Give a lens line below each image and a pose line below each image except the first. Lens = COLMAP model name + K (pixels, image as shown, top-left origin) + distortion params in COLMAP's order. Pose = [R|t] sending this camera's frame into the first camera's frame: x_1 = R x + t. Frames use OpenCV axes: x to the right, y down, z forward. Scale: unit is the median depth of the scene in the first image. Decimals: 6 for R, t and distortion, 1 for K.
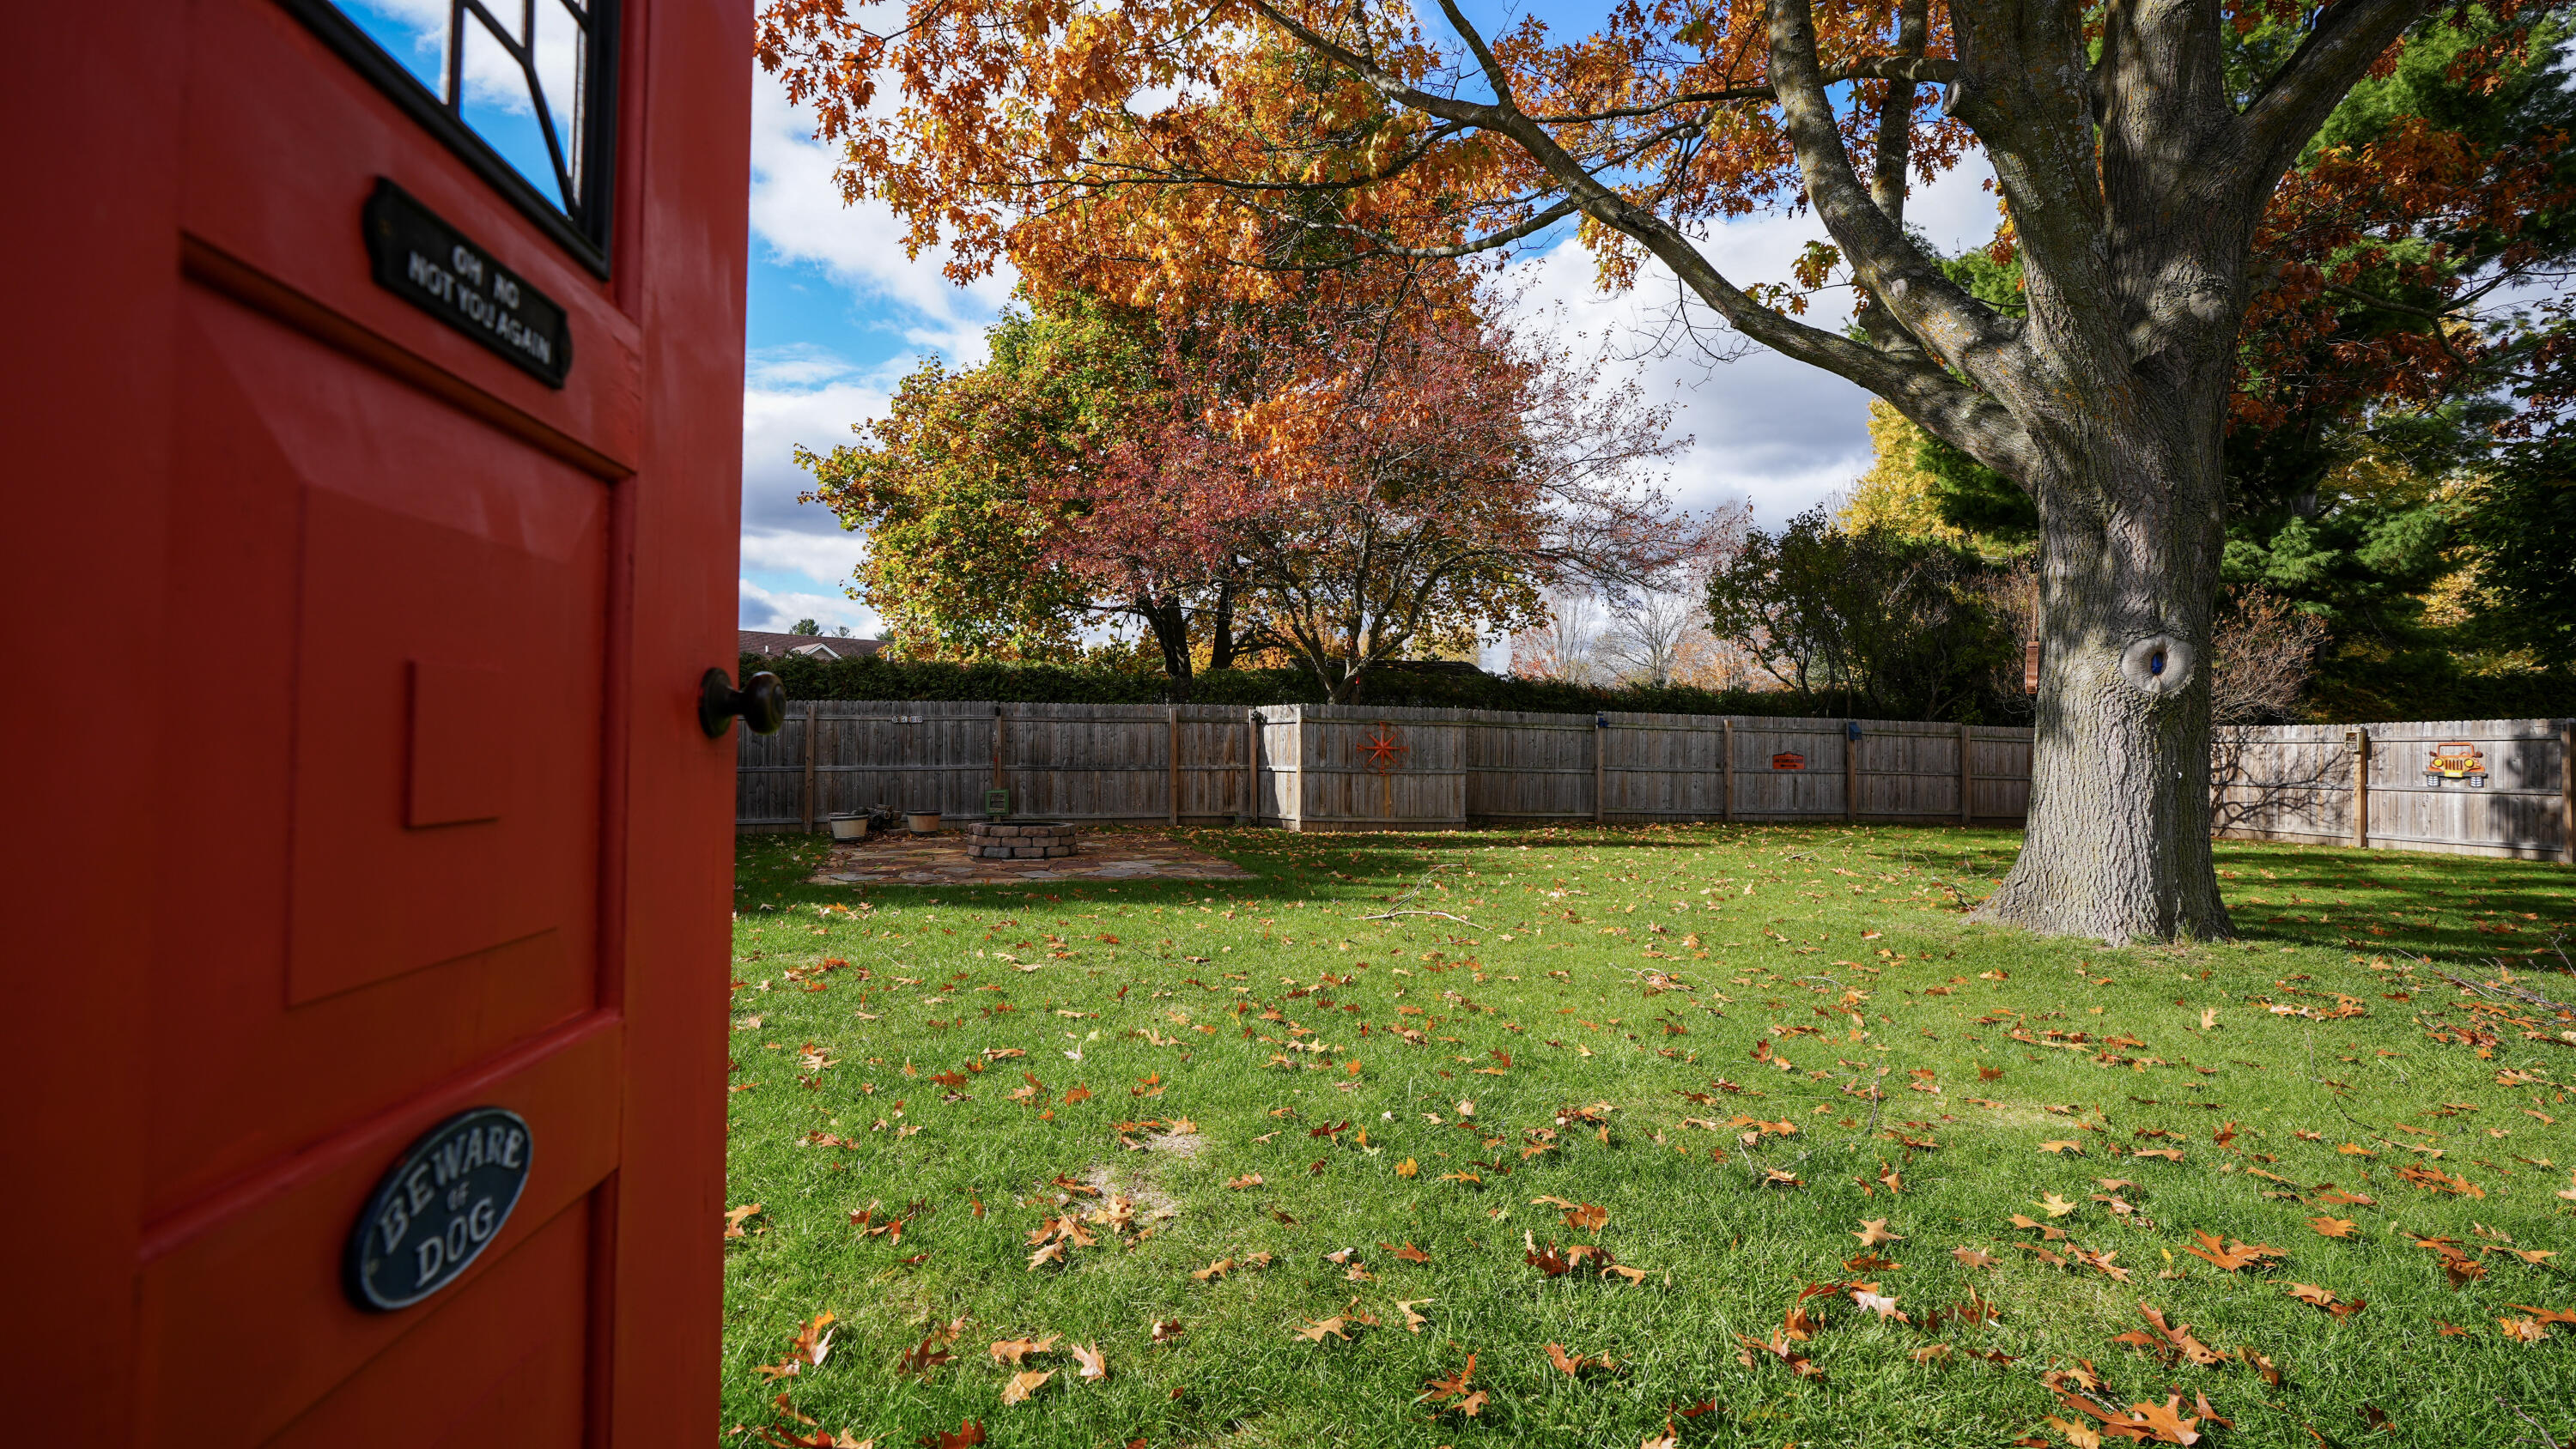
lens RADIAL K [[1157.0, 0, 1281.8], [0, 1157.0, 727.3], [0, 0, 1]] dist [-0.014174, 0.000210]
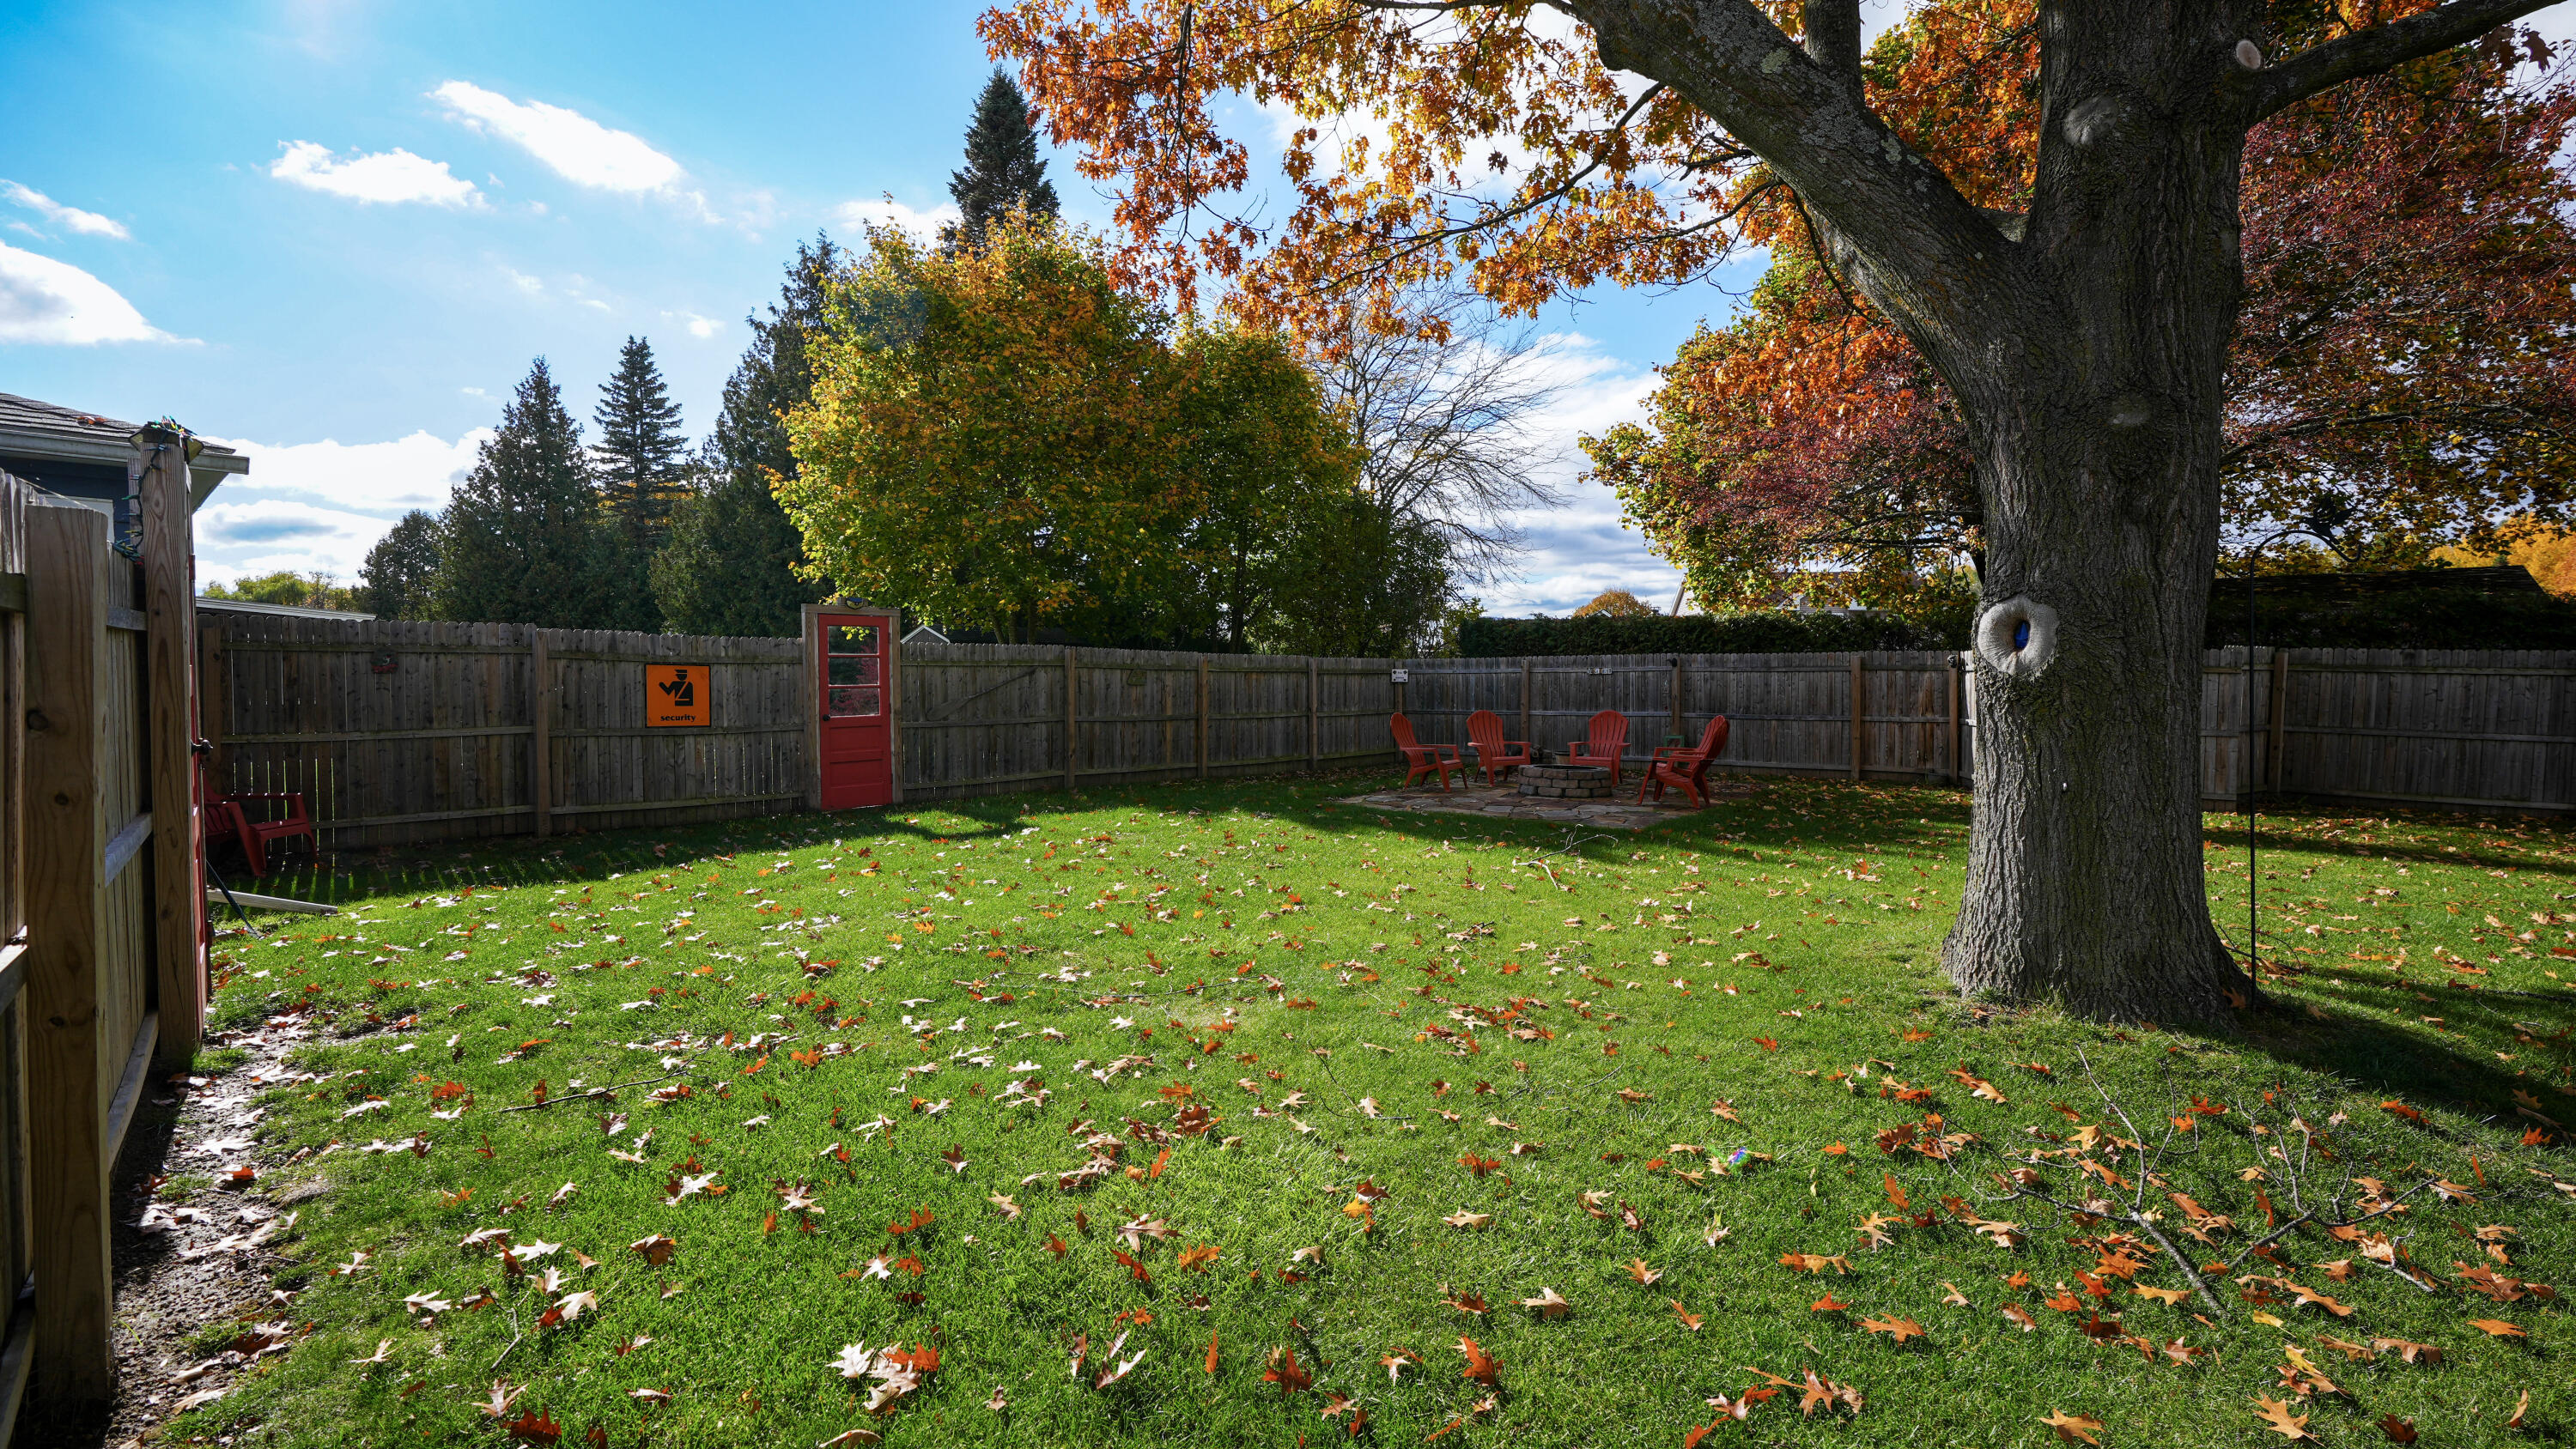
lens RADIAL K [[1148.2, 0, 1288.0], [0, 1148.2, 724.5], [0, 0, 1]] dist [-0.004262, -0.000262]
pose [[0.613865, 0.028537, -0.788895, 0.368082], [0.016788, 0.998648, 0.049188, -0.014574], [0.789233, -0.043439, 0.612556, 0.057333]]
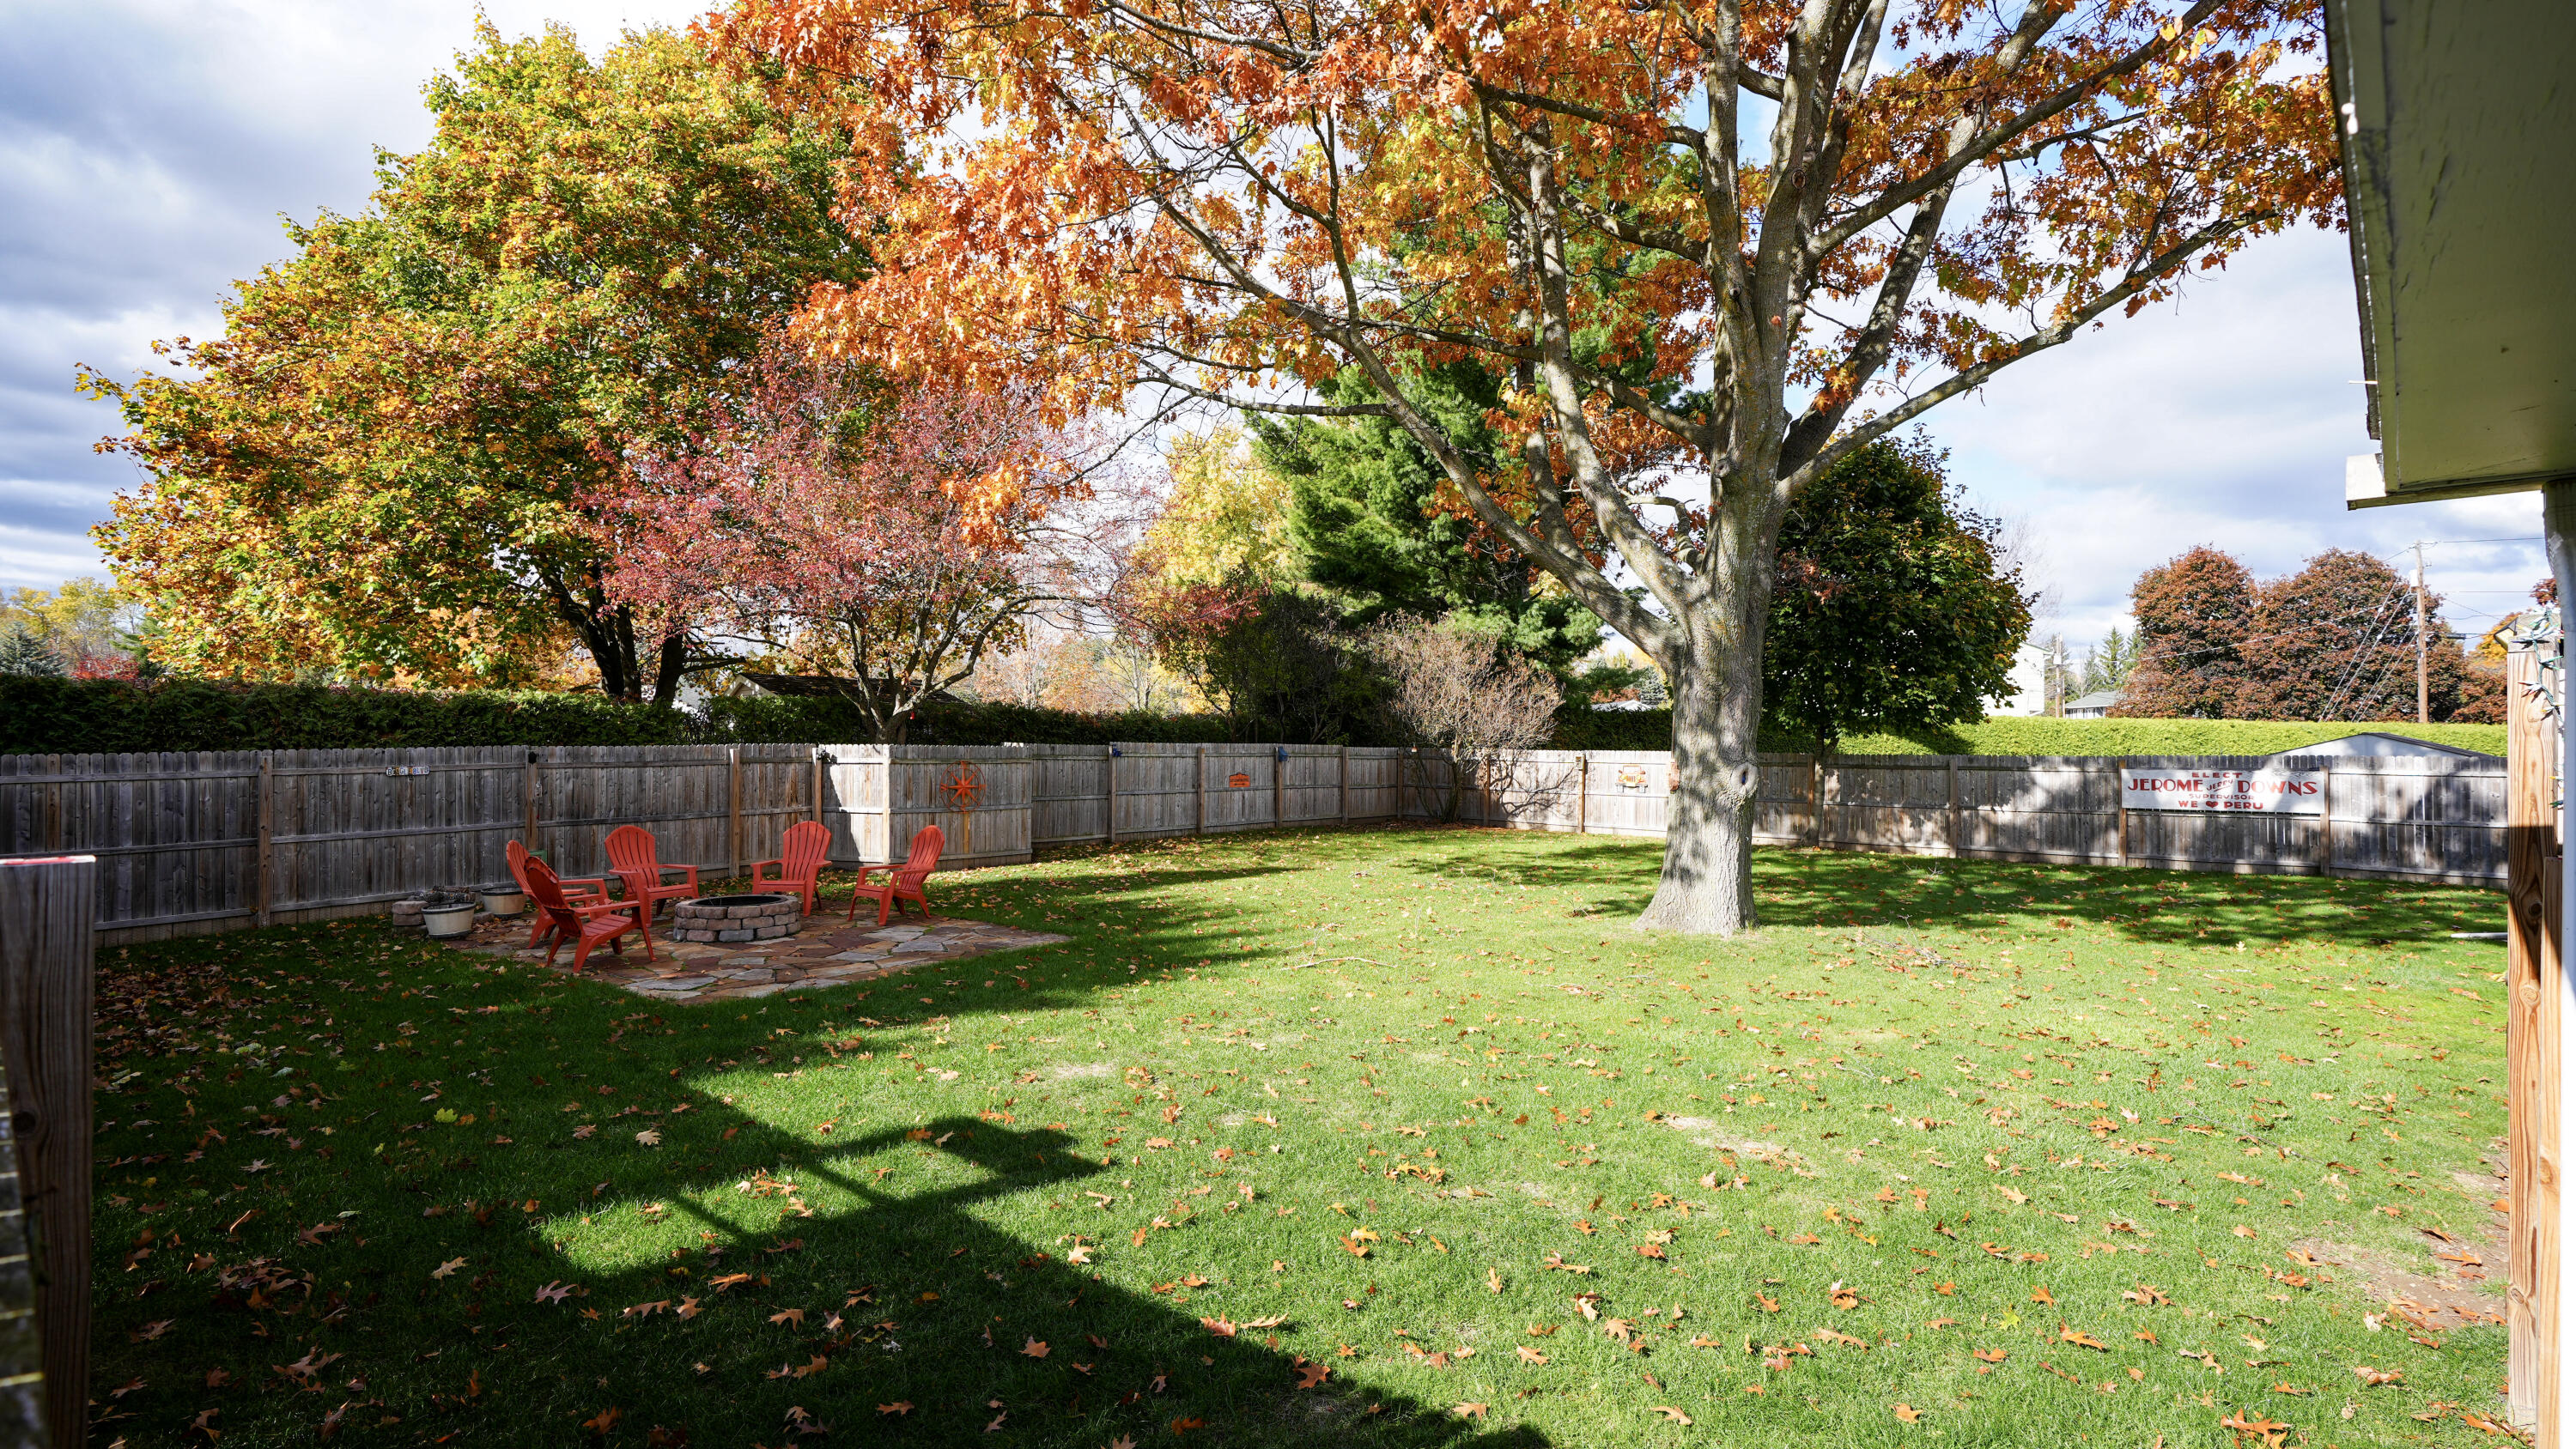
lens RADIAL K [[1206.0, 0, 1288.0], [0, 1206.0, 724.5], [0, 0, 1]] dist [-0.023731, 0.012519]
pose [[0.790278, -0.000213, 0.612749, -0.335434], [-0.011314, 0.999824, 0.014940, -0.055668], [-0.612645, -0.018739, 0.790136, -0.019994]]
